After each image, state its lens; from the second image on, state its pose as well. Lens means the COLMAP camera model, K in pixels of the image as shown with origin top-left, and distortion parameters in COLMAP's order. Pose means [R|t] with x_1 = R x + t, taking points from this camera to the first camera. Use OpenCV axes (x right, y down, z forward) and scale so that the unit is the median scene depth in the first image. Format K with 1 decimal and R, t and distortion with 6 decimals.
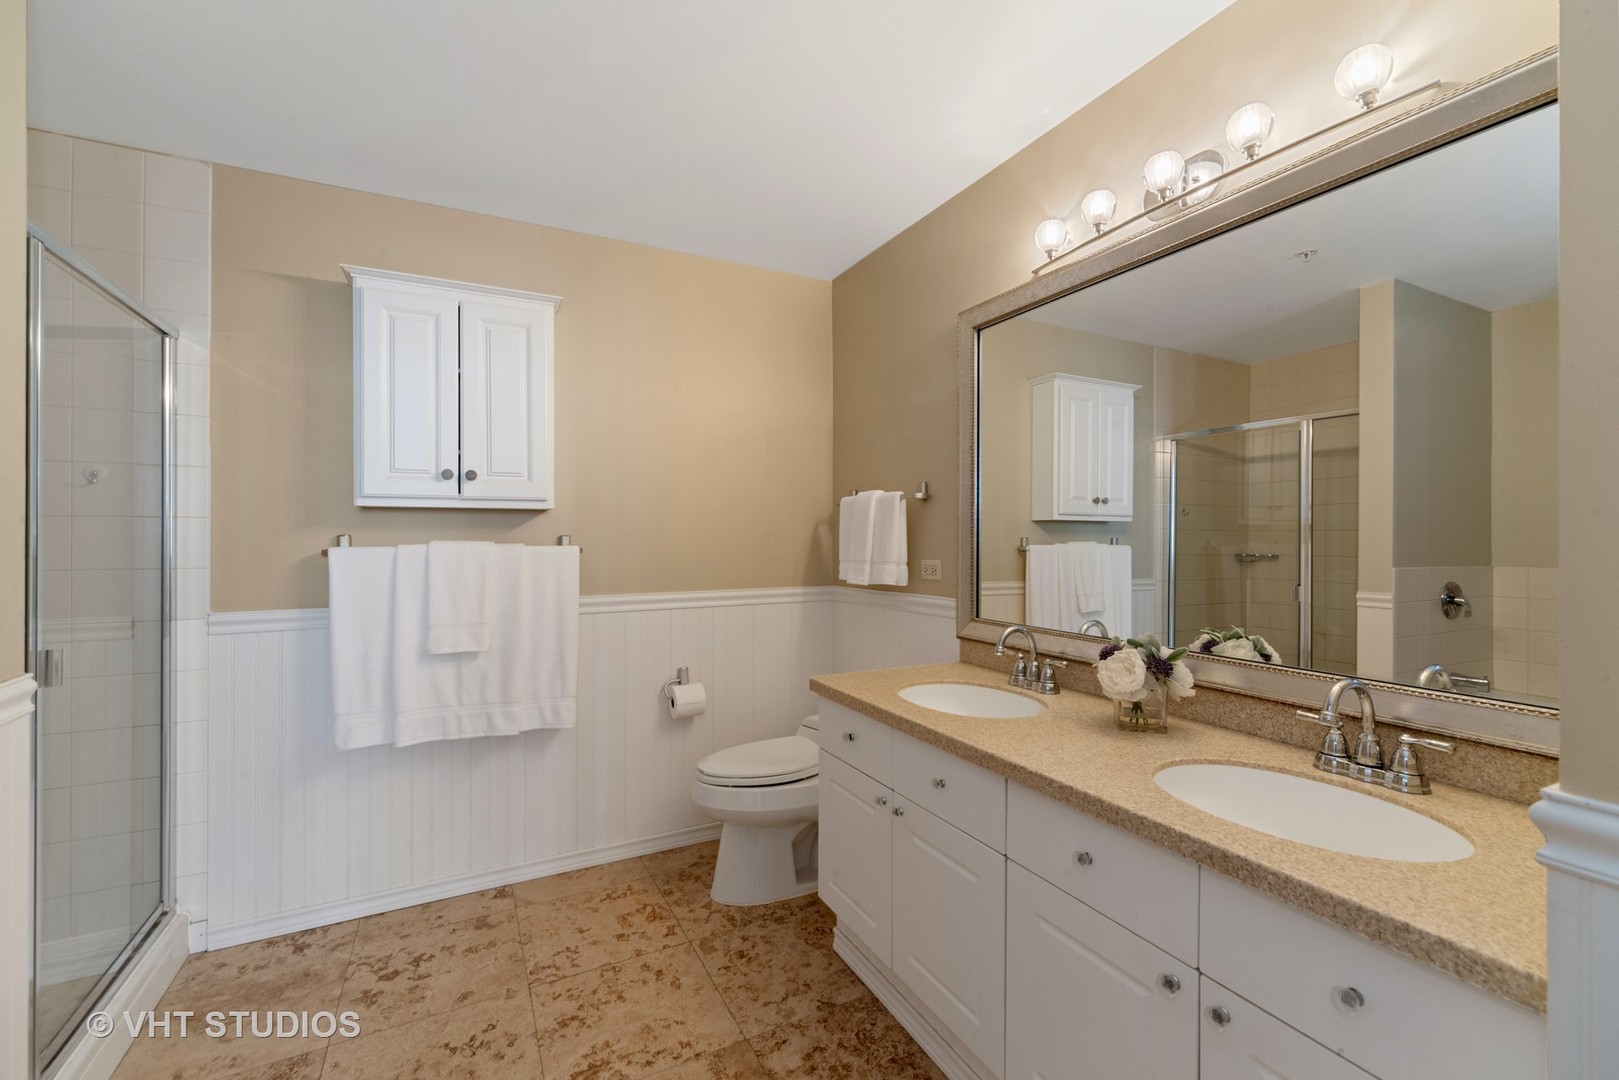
lens RADIAL K [[657.9, 0, 799.6], [0, 657.9, 532.4], [0, 0, 1]] dist [0.002499, -0.000301]
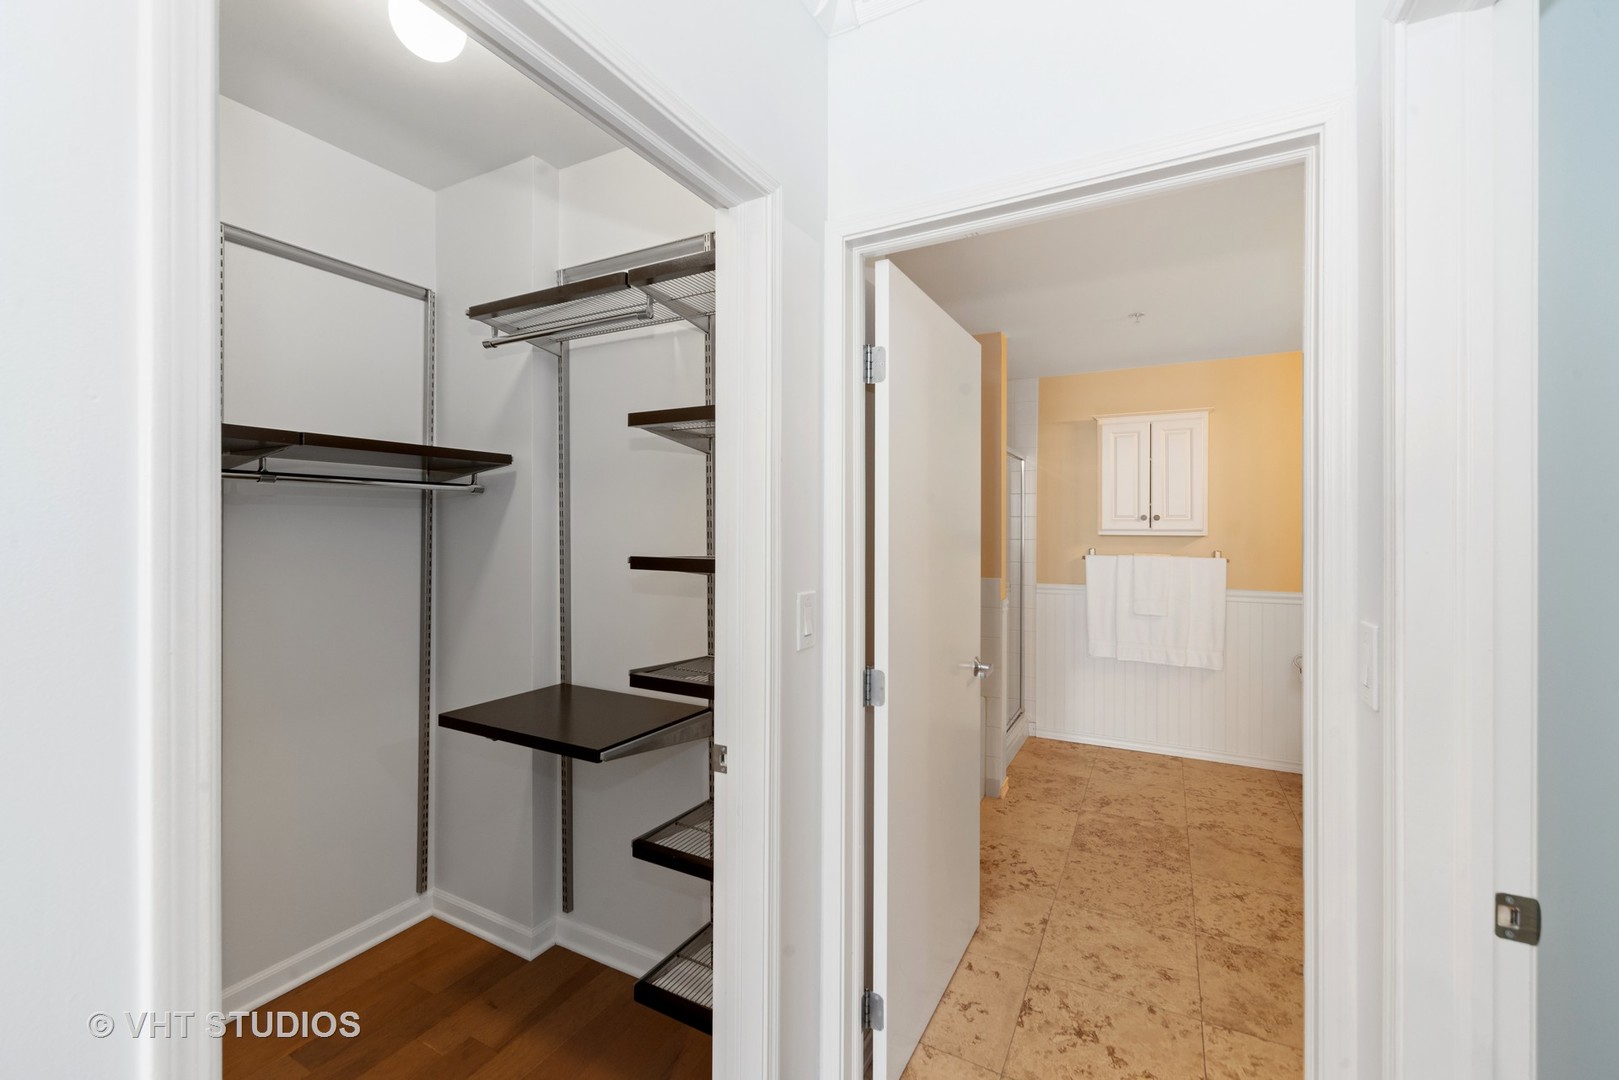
lens RADIAL K [[657.9, 0, 804.5], [0, 657.9, 528.9], [0, 0, 1]] dist [0.002499, -0.000301]
pose [[0.550649, 0.002429, -0.834734, 0.486918], [-0.001161, 0.999997, 0.002144, -0.059489], [0.834736, -0.000211, 0.550650, -0.819781]]
